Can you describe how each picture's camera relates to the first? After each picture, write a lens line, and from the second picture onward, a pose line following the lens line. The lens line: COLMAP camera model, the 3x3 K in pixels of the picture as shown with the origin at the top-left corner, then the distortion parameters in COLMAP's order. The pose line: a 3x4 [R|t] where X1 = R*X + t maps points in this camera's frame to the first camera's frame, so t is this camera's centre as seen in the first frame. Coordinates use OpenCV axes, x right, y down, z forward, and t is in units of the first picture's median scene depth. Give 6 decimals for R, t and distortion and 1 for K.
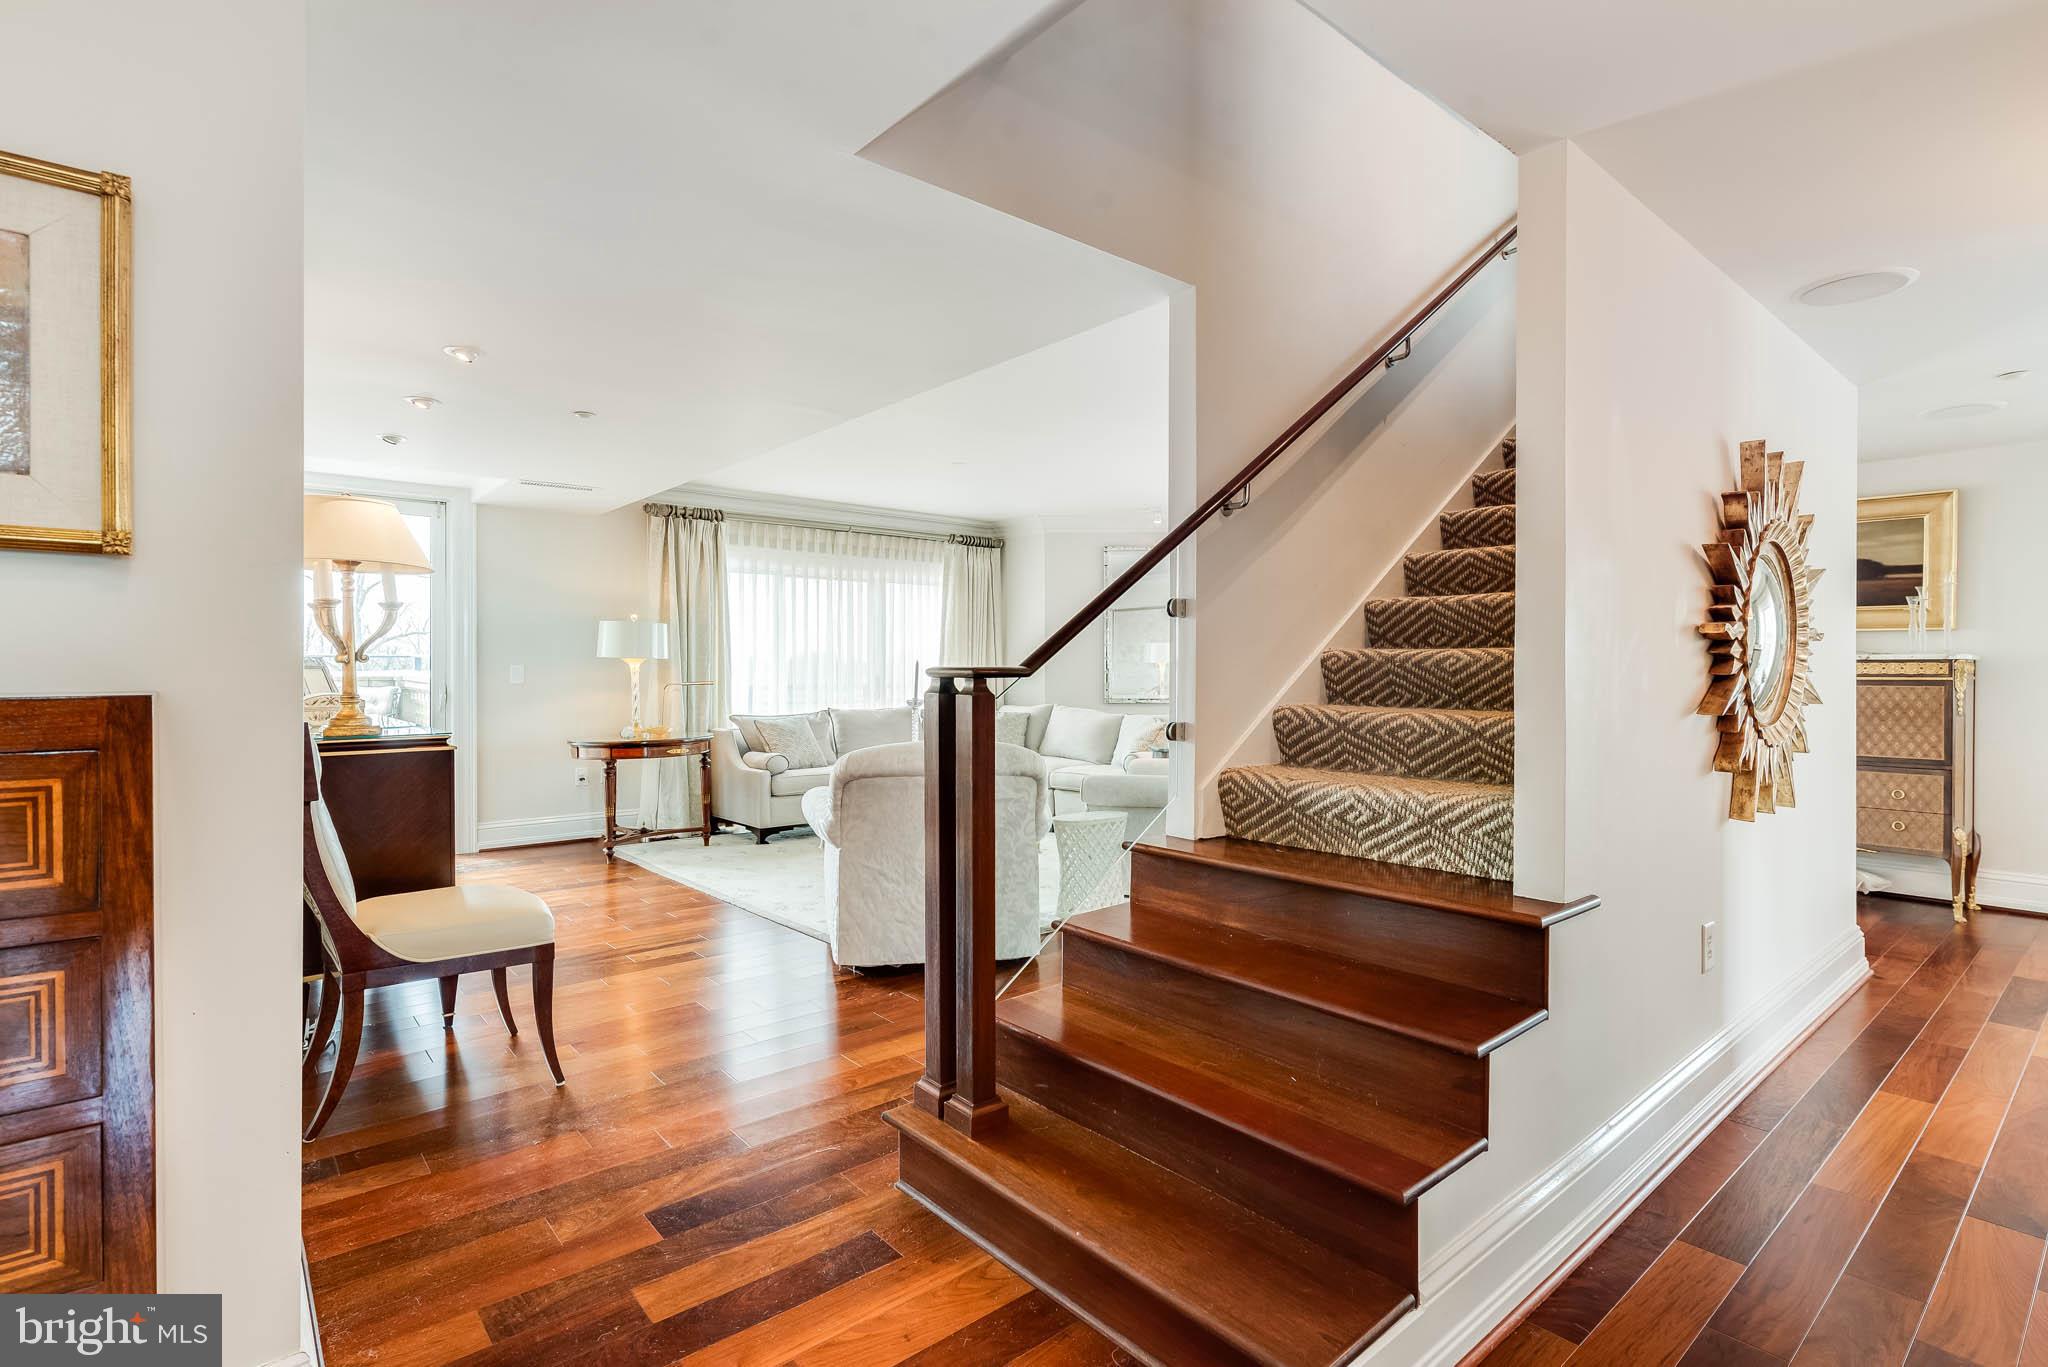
lens RADIAL K [[991.7, 0, 1057.6], [0, 991.7, 672.5], [0, 0, 1]] dist [0.000405, 0.000211]
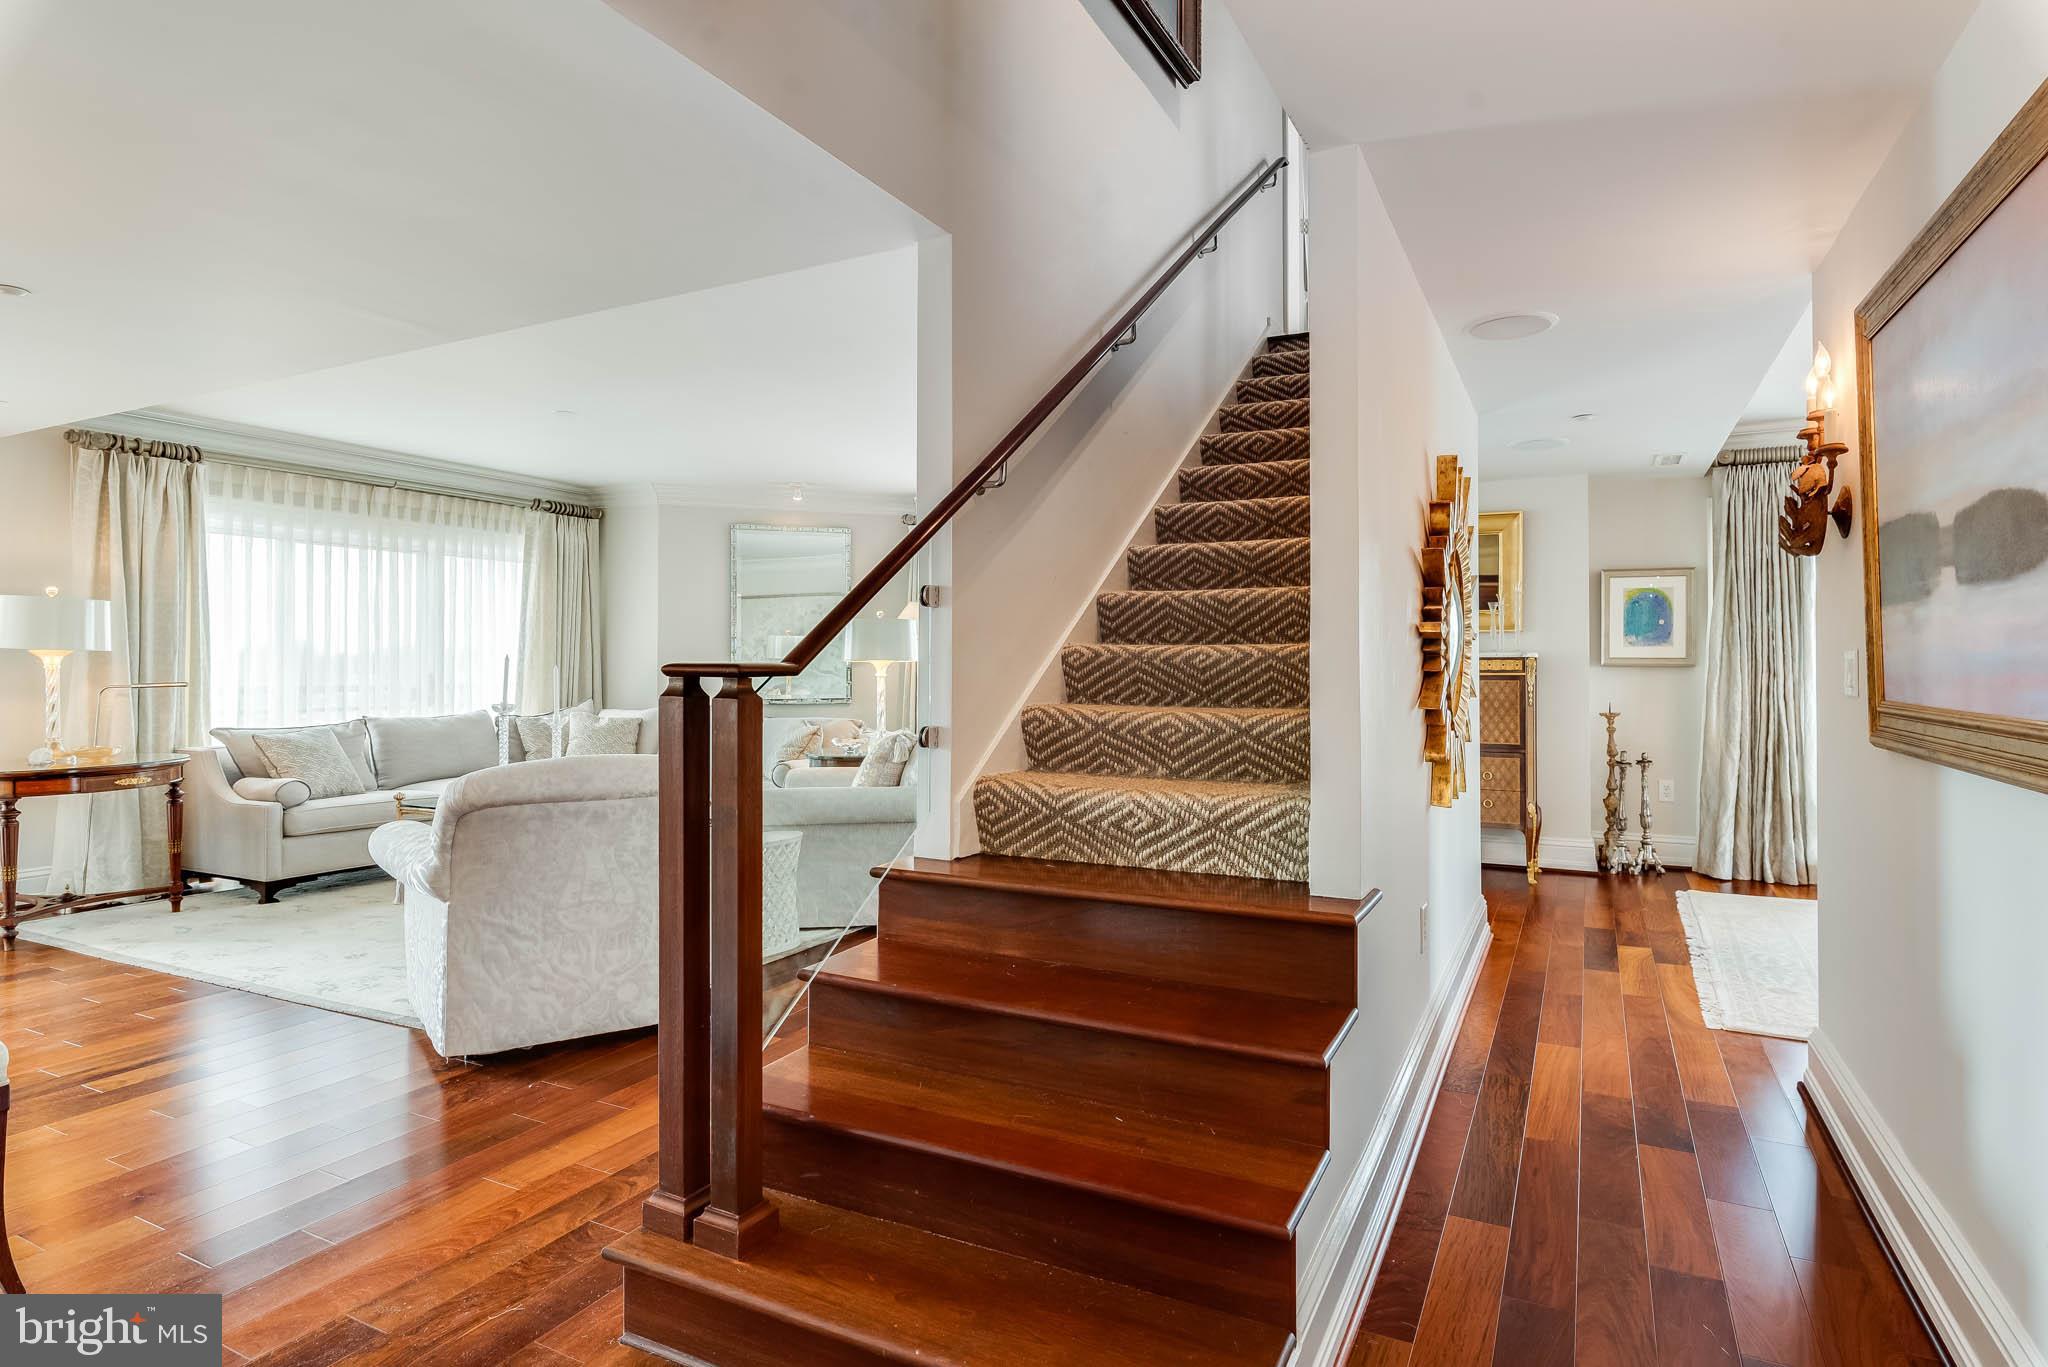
lens RADIAL K [[1077.2, 0, 1062.6], [0, 1077.2, 649.1], [0, 0, 1]] dist [-0.001970, -0.000794]
pose [[0.924181, 0.005999, 0.381907, -0.117022], [0.001075, 0.999832, -0.018307, -0.000560], [-0.381952, 0.017330, 0.924019, 0.065444]]
